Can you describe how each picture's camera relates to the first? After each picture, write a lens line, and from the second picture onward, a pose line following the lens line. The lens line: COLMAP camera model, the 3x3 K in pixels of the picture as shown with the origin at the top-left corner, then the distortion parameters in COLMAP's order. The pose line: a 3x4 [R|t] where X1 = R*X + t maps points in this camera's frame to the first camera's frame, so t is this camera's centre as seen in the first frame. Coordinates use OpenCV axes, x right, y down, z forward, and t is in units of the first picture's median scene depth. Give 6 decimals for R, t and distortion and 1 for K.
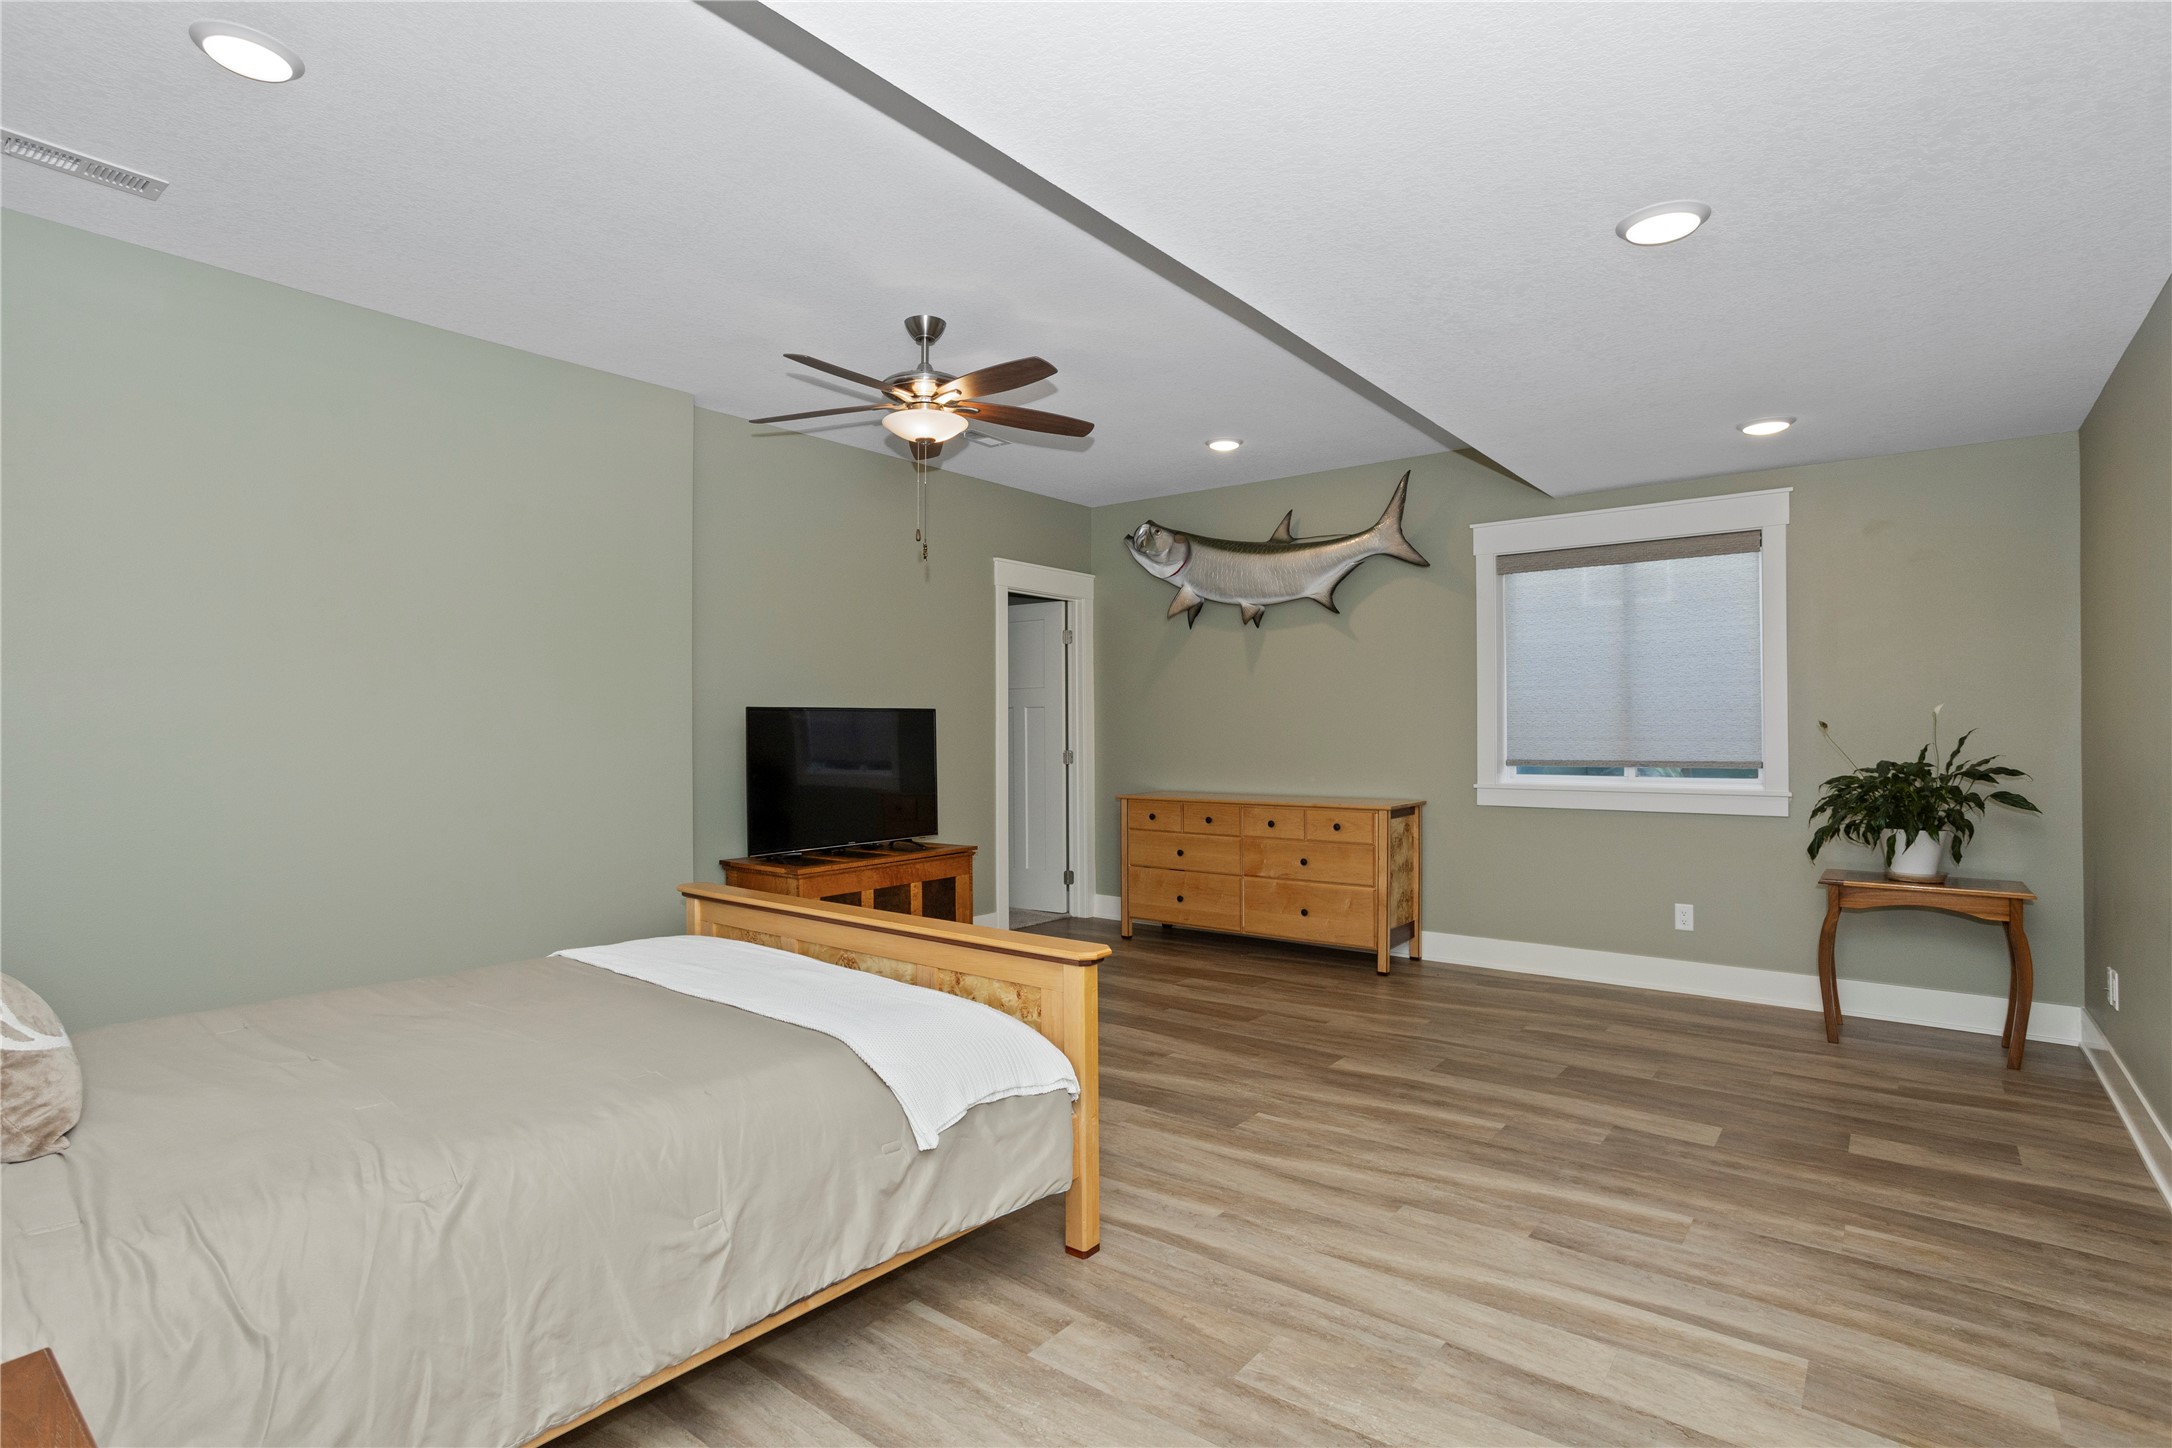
lens RADIAL K [[1028.4, 0, 1088.3], [0, 1028.4, 713.9], [0, 0, 1]] dist [-0.000836, -0.000093]
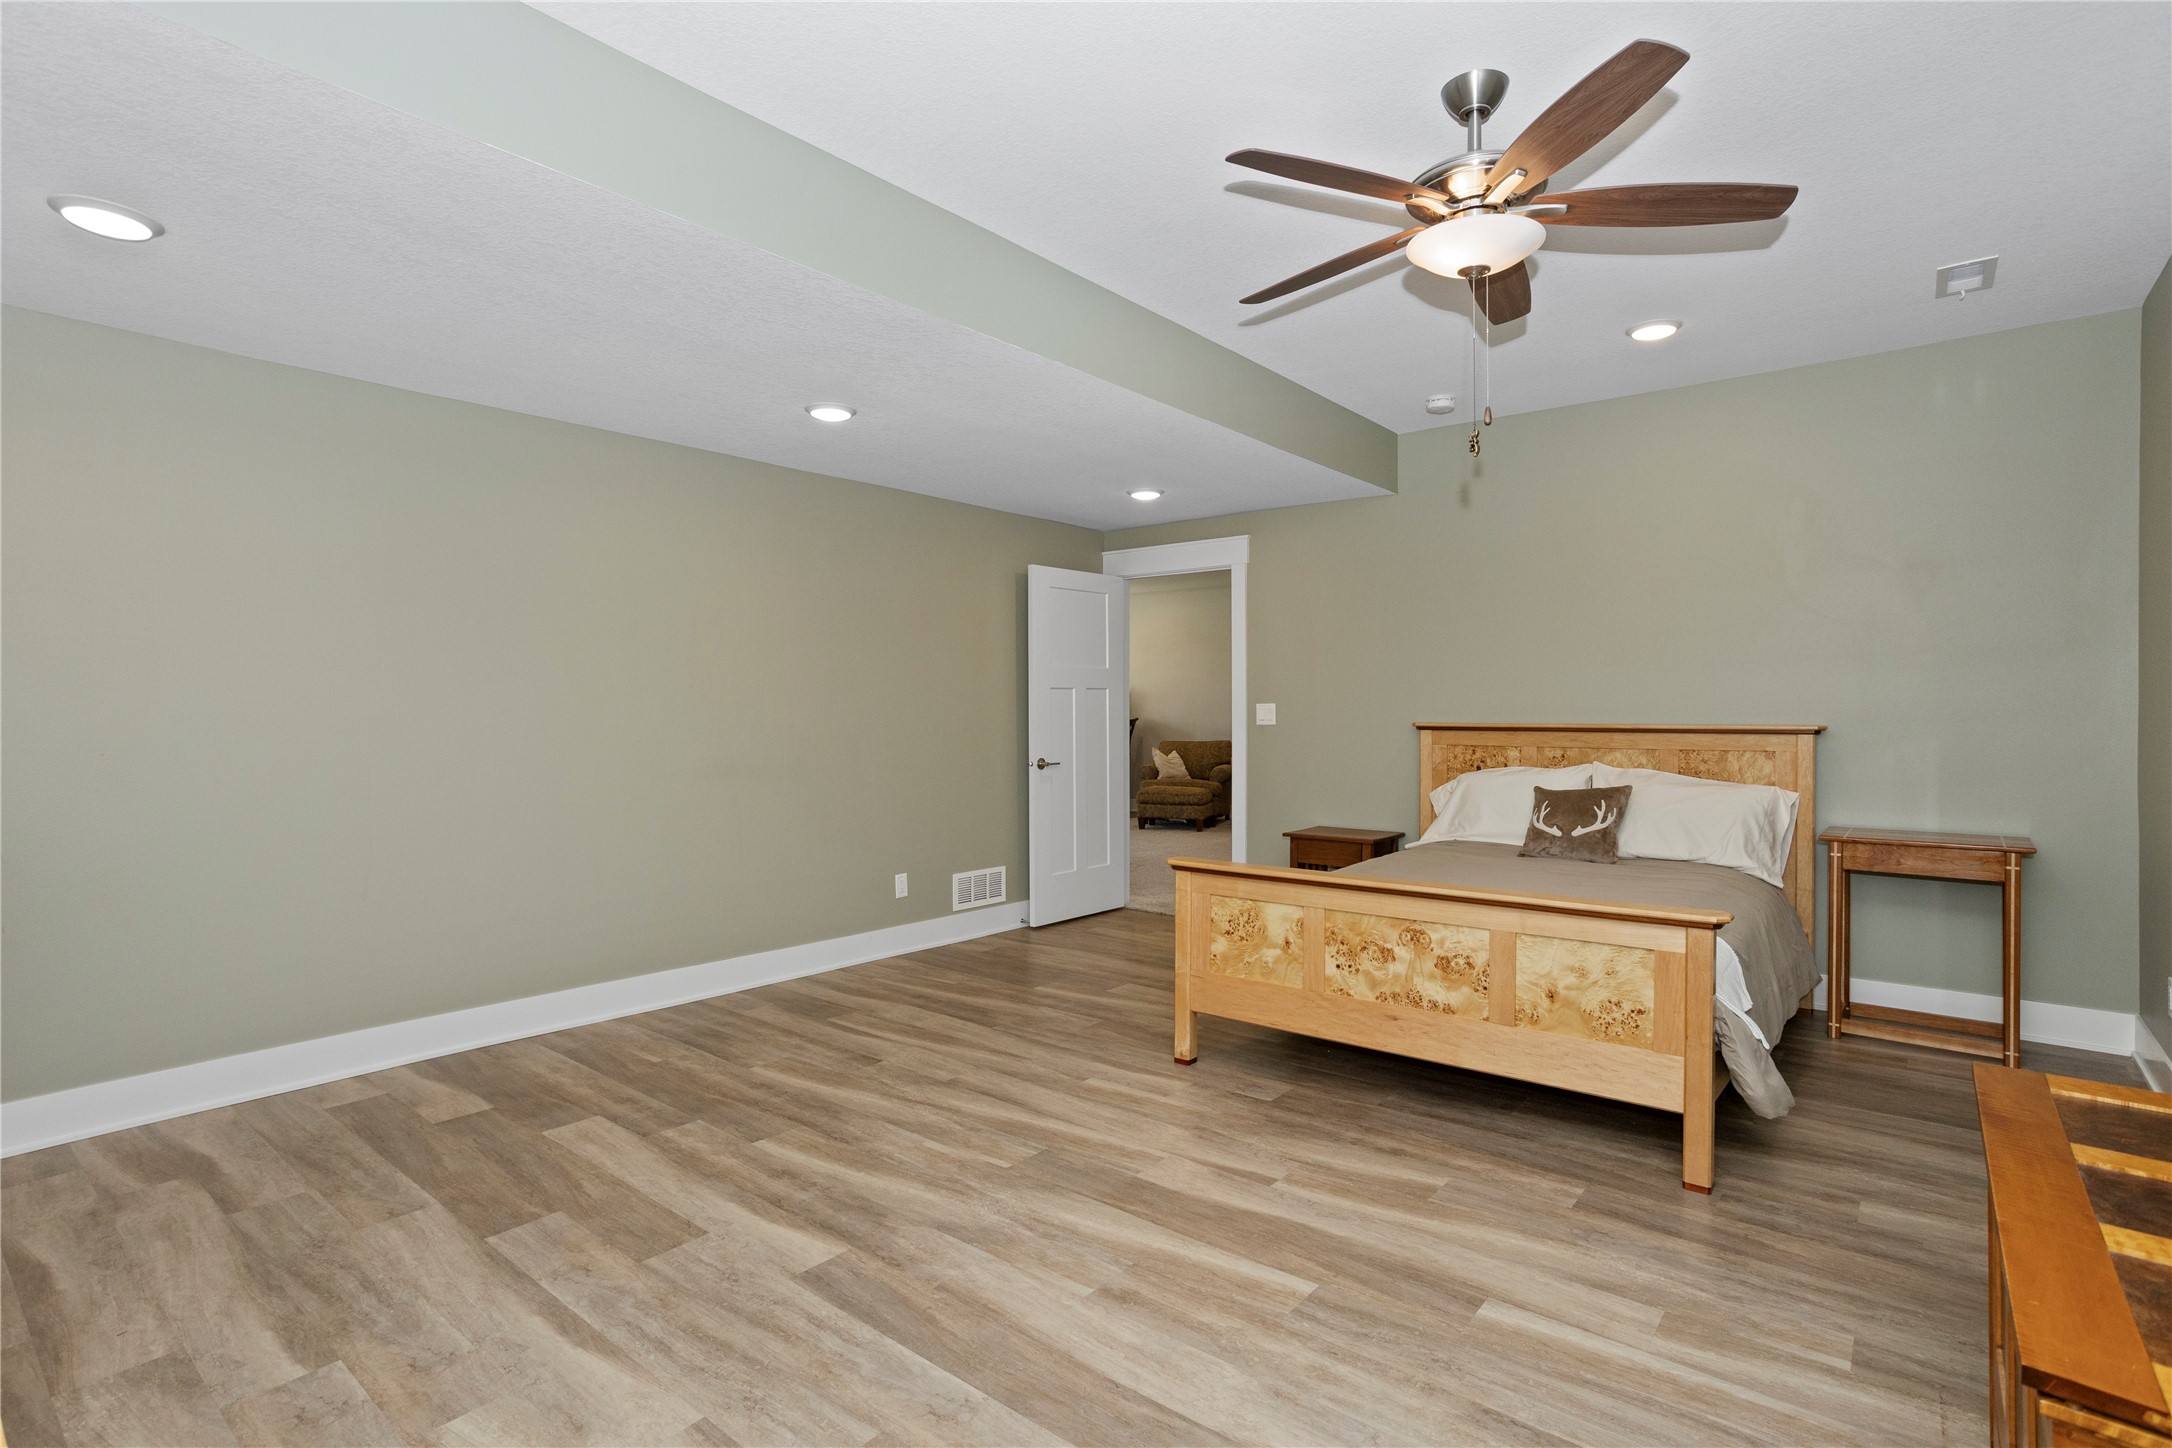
lens RADIAL K [[1028.4, 0, 1088.3], [0, 1028.4, 713.9], [0, 0, 1]] dist [-0.000836, -0.000093]
pose [[-0.999908, 0.003772, 0.013000, 0.091955], [0.003620, 0.999925, -0.011676, 0.024570], [-0.013043, -0.011628, -0.999847, 1.990897]]
